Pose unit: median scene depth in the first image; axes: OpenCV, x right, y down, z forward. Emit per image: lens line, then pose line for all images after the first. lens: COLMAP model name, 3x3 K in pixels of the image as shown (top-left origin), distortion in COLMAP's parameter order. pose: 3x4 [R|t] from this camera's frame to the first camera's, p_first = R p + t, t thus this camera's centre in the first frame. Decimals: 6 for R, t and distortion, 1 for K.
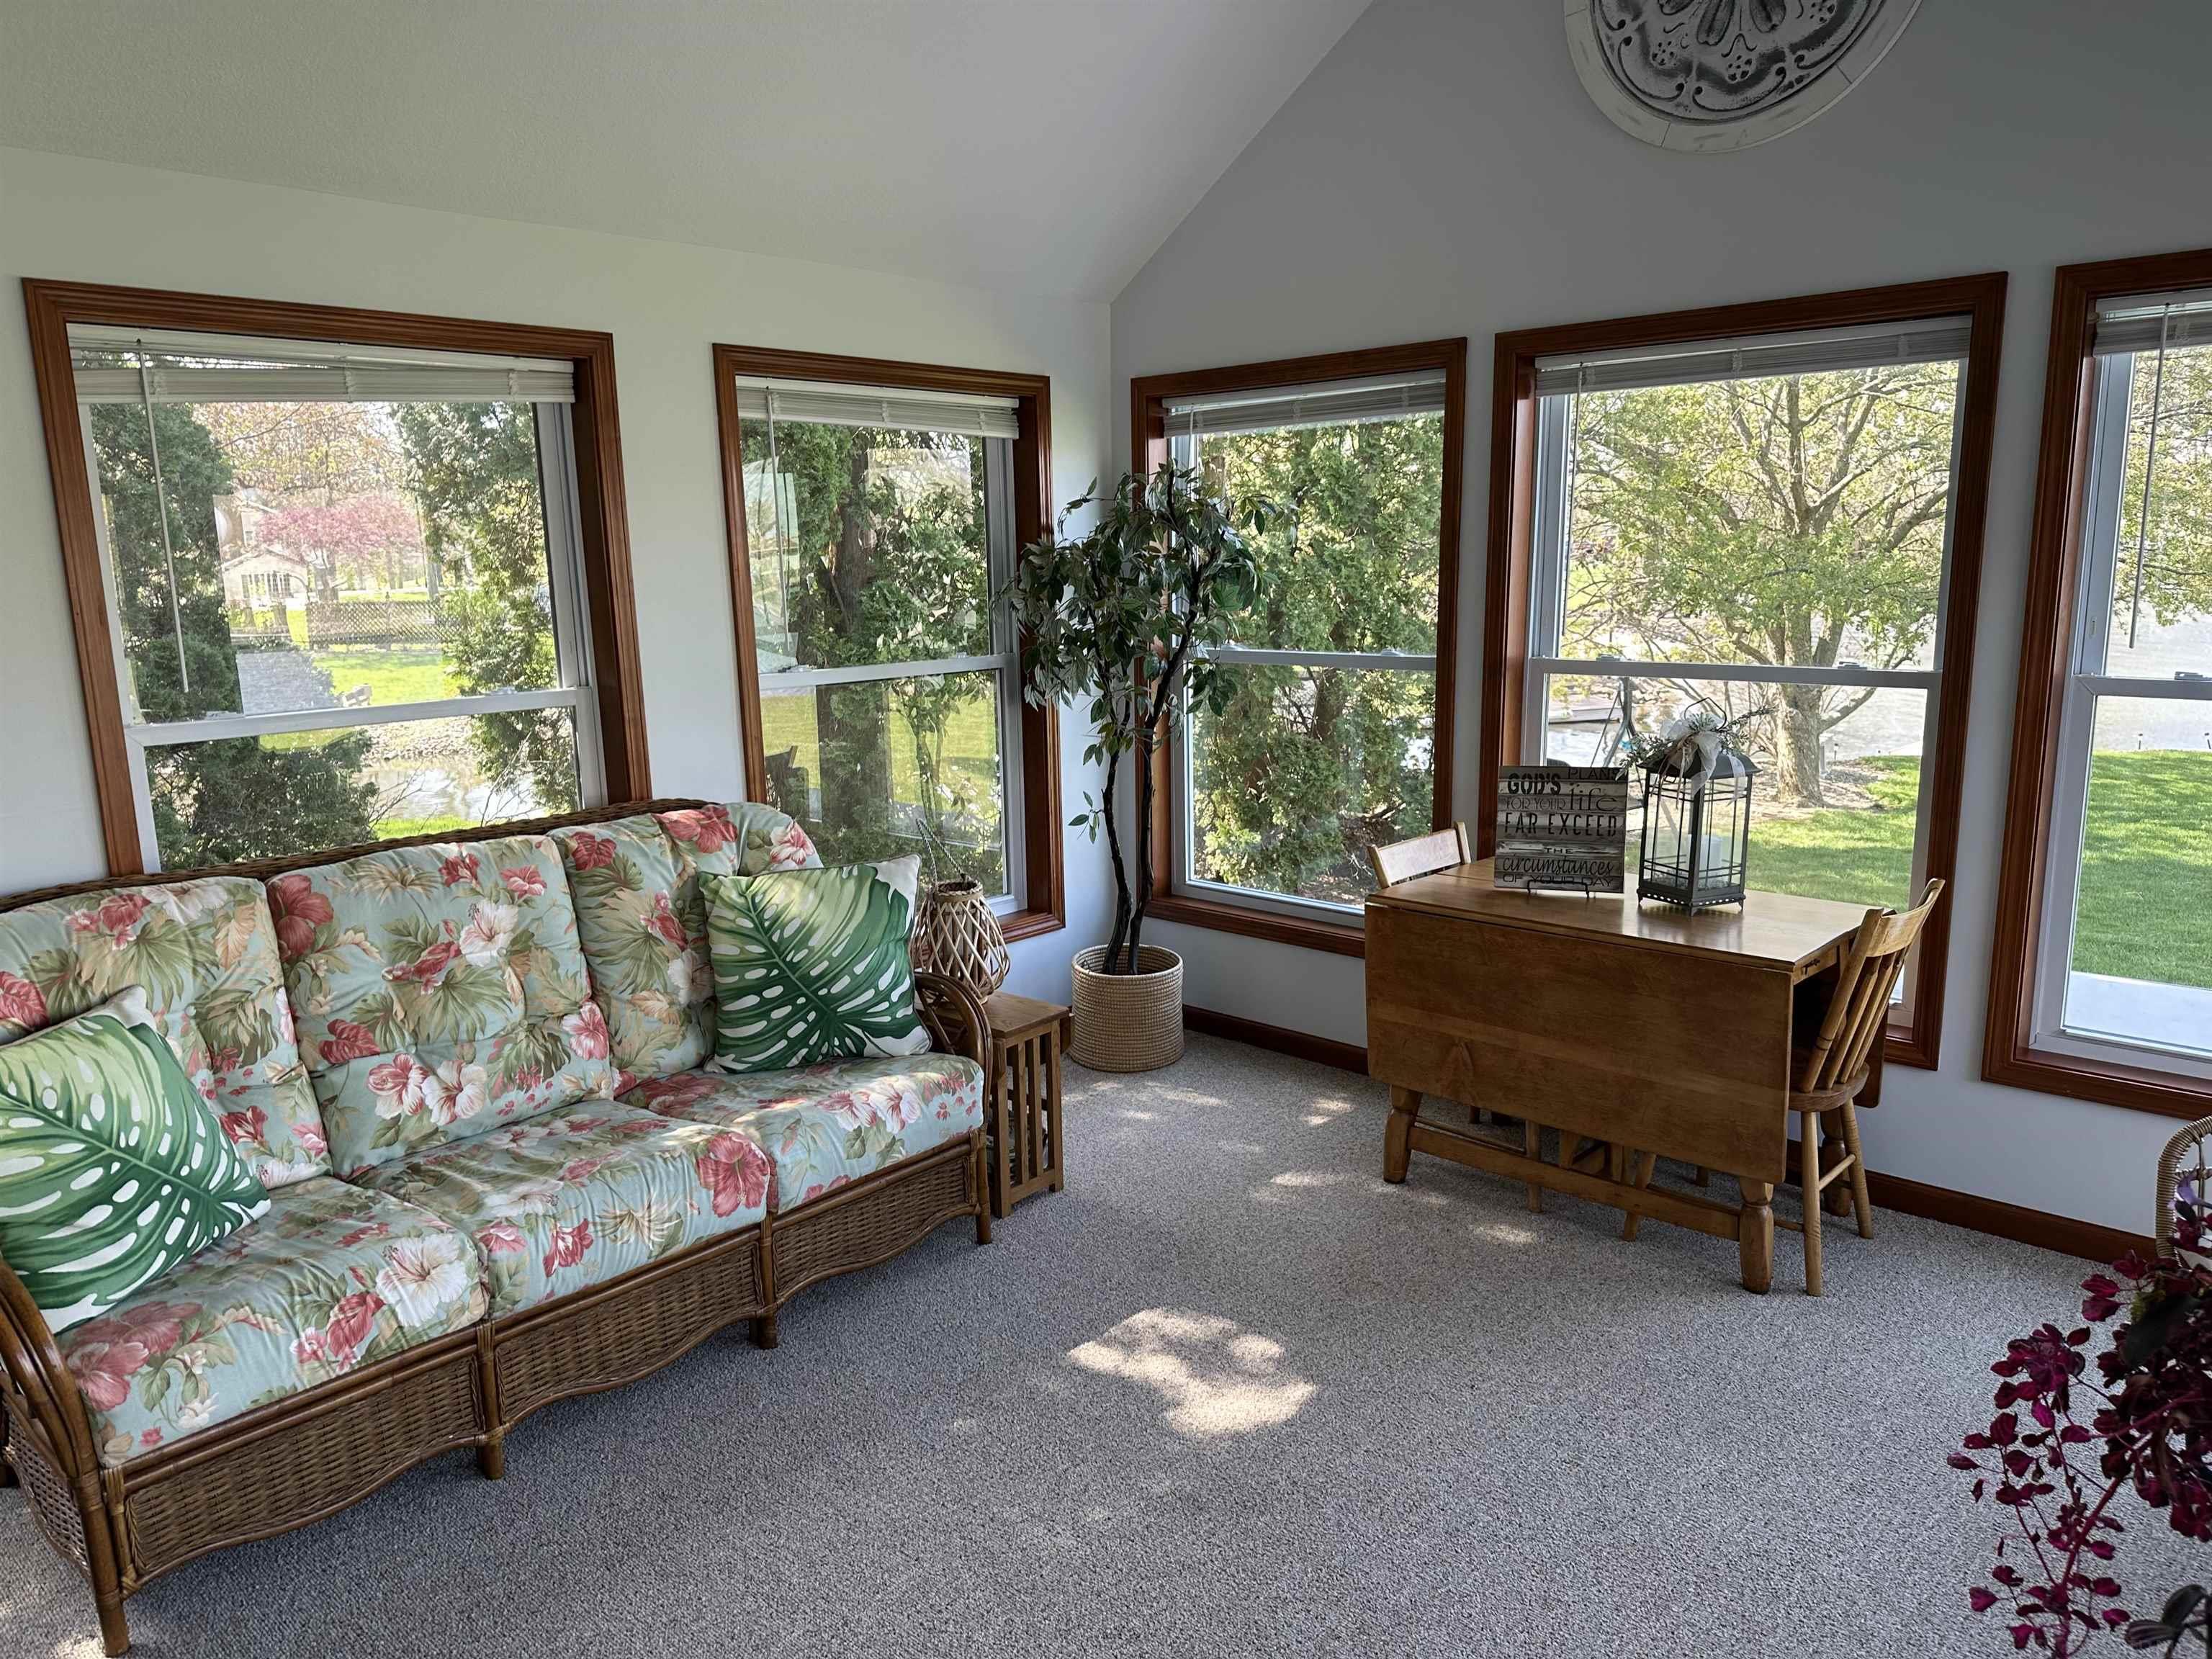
lens RADIAL K [[1567.2, 0, 1090.9], [0, 1567.2, 900.9], [0, 0, 1]] dist [0.077739, -0.095543]
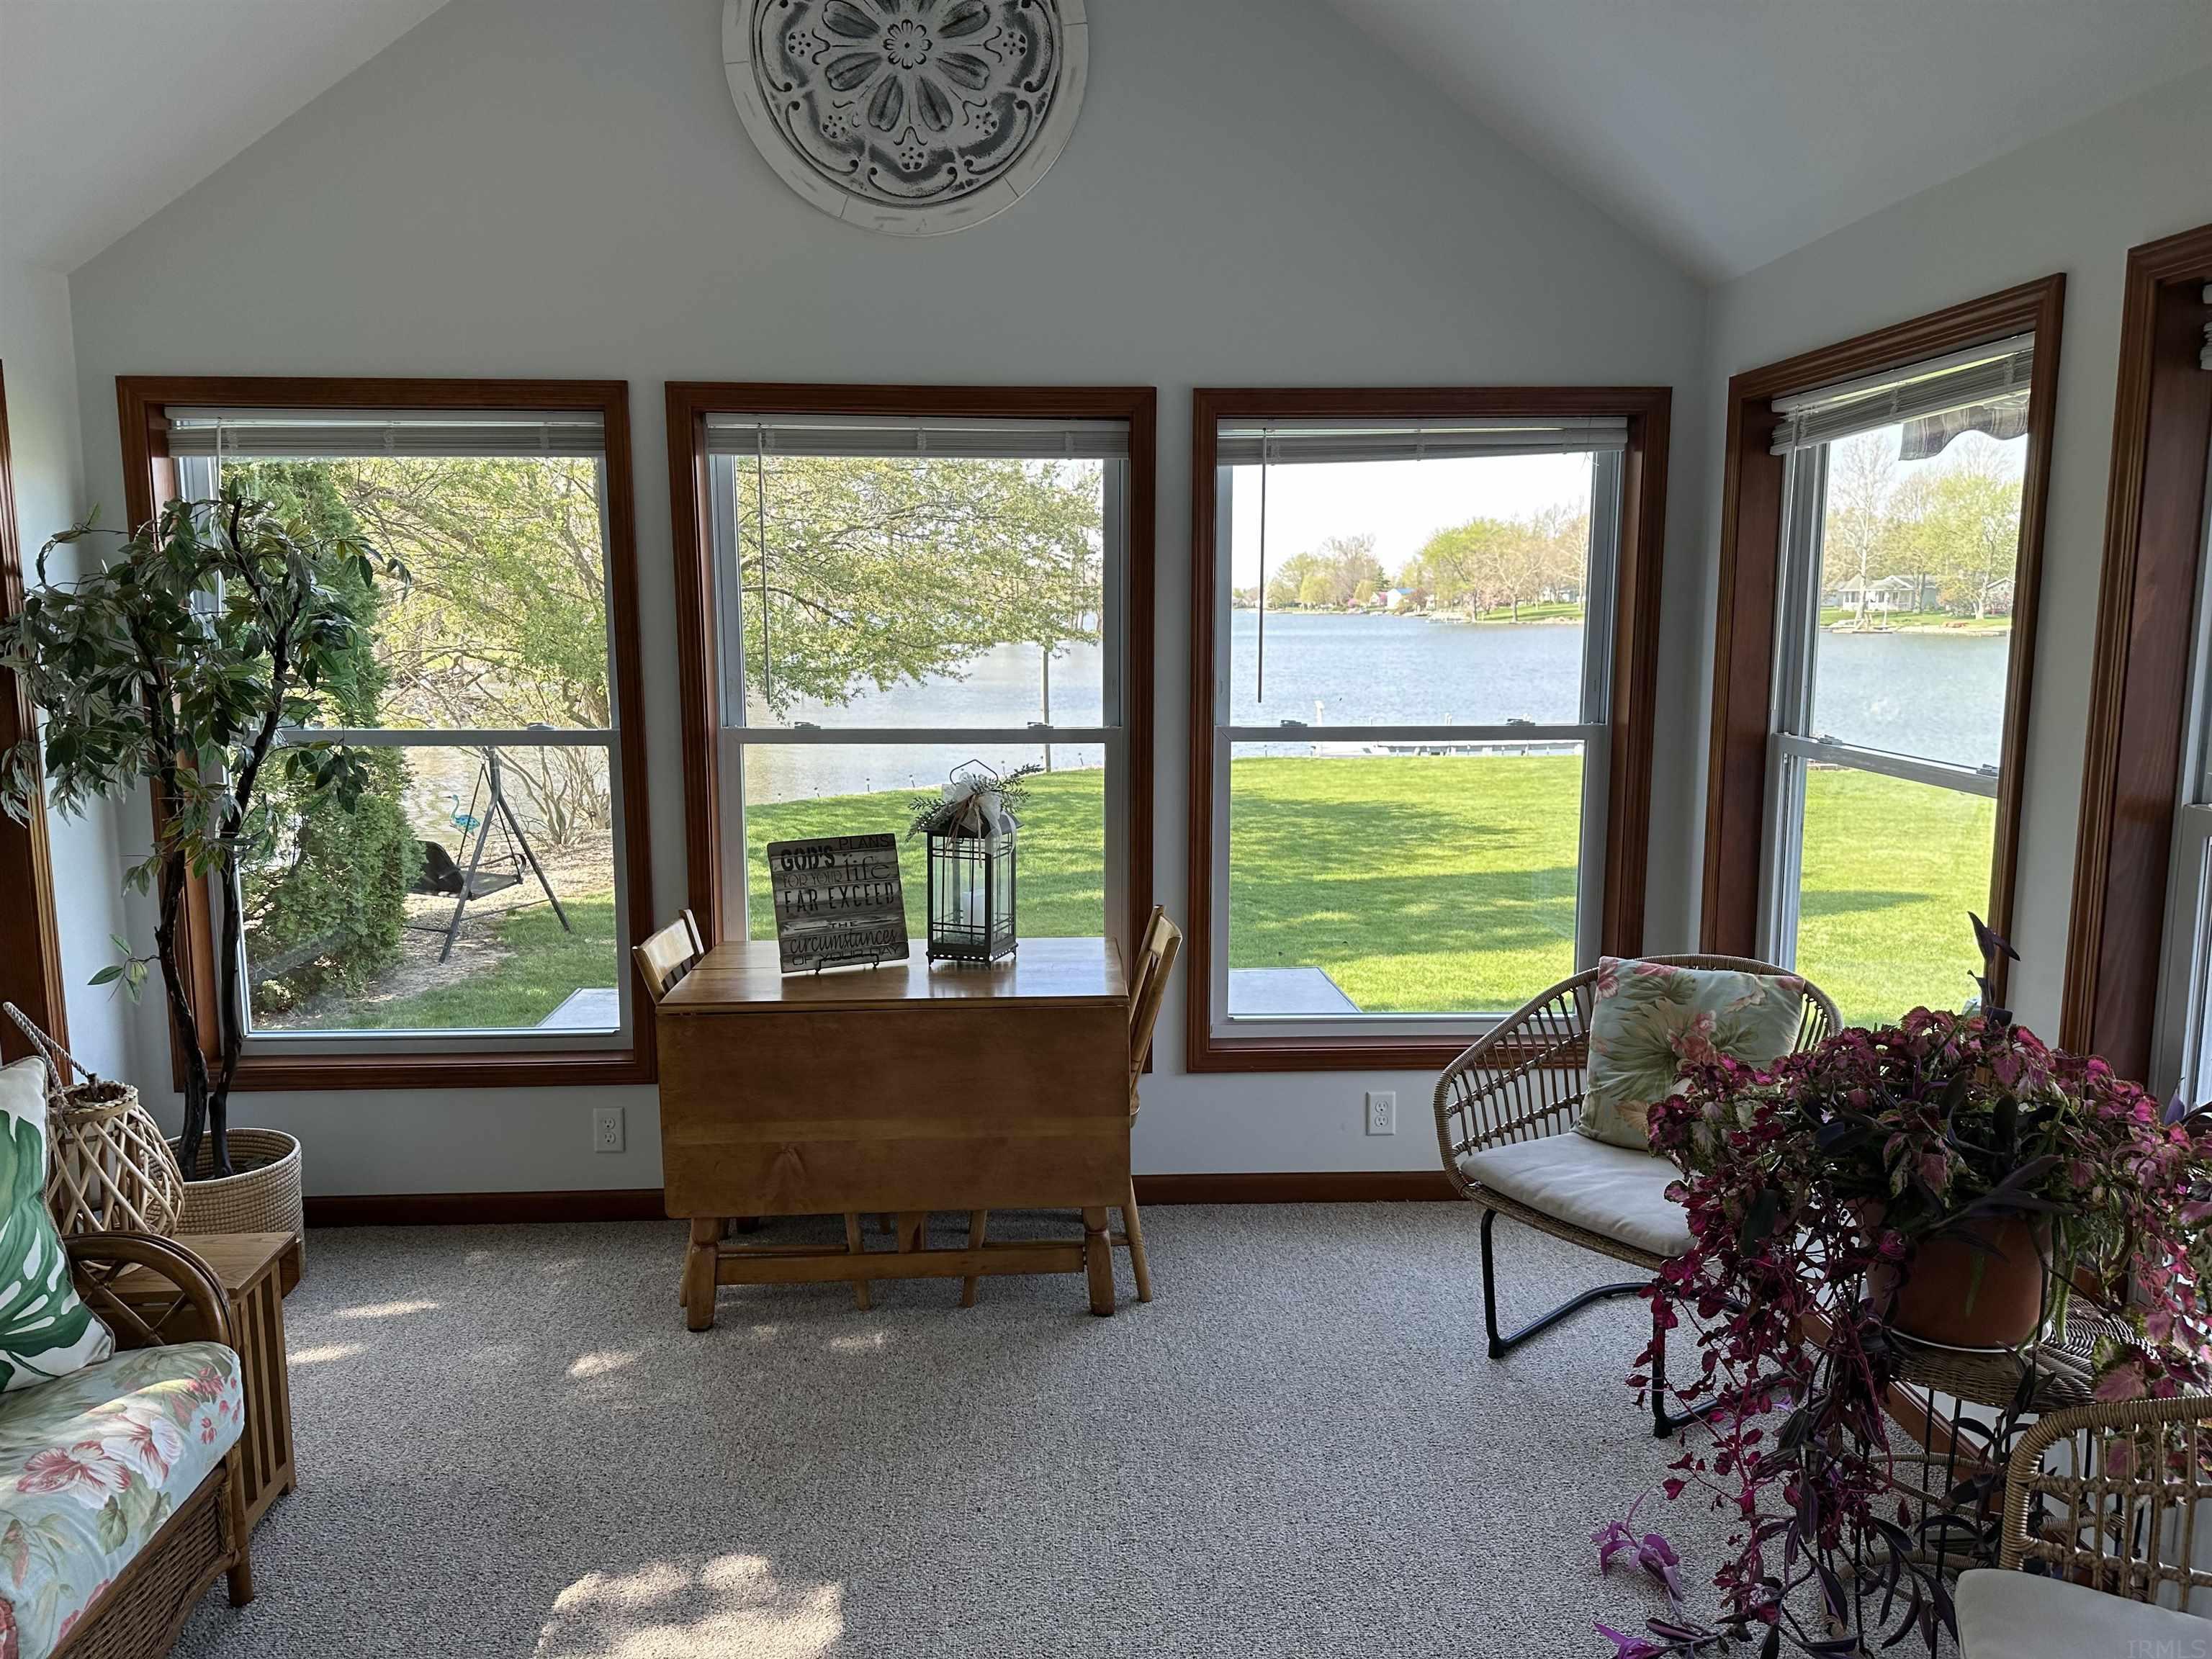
lens RADIAL K [[1567.2, 0, 1125.6], [0, 1567.2, 865.6], [0, 0, 1]] dist [0.077739, -0.095543]
pose [[0.682882, -0.102433, 0.723311, -0.280442], [0.148030, 0.988983, 0.000301, -0.043613], [-0.715373, 0.106866, 0.690522, 0.221484]]
